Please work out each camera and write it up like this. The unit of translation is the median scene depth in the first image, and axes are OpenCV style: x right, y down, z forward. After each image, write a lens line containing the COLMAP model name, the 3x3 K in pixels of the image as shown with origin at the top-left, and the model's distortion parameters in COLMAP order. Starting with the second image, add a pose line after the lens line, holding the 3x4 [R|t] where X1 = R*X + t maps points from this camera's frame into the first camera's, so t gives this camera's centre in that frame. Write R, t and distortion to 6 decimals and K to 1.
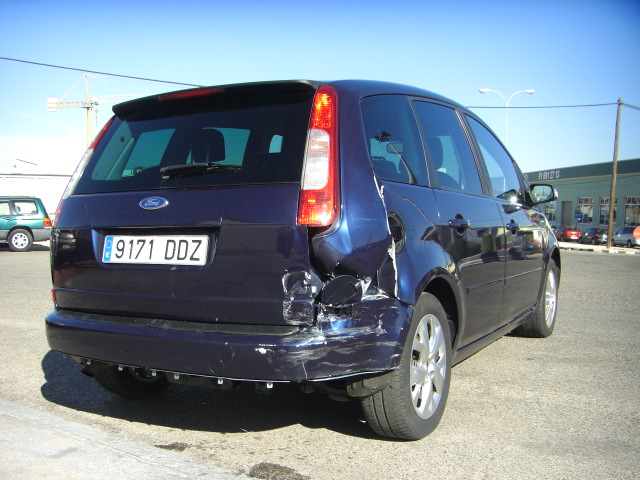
lens RADIAL K [[719.0, 0, 295.0], [0, 719.0, 242.0], [0, 0, 1]] dist [-0.128948, 0.008072]
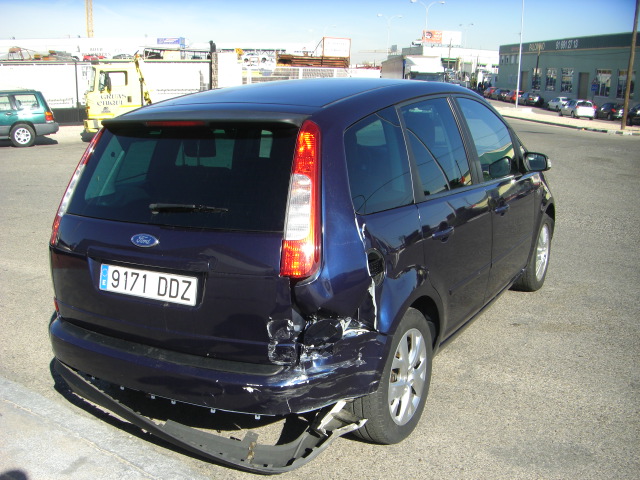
lens RADIAL K [[728.6, 0, 297.7], [0, 728.6, 239.1], [0, 0, 1]] dist [-0.119236, -0.019404]
pose [[0.999909, -0.007944, -0.010877, 0.036212], [0.009766, 0.983744, 0.179309, -0.237075], [0.009276, -0.179399, 0.983733, -0.037856]]
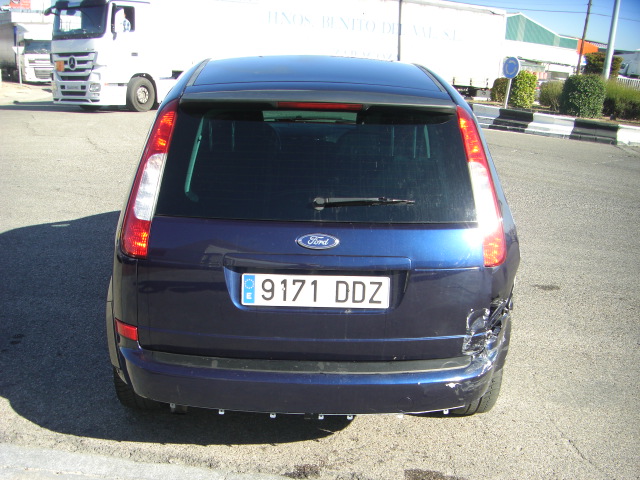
lens RADIAL K [[719.0, 0, 295.0], [0, 719.0, 242.0], [0, 0, 1]] dist [-0.128948, 0.008072]
pose [[0.845676, -0.091161, 0.525853, -0.679896], [-0.032027, 0.974860, 0.220505, -0.245157], [-0.532734, -0.203317, 0.821496, 0.264281]]
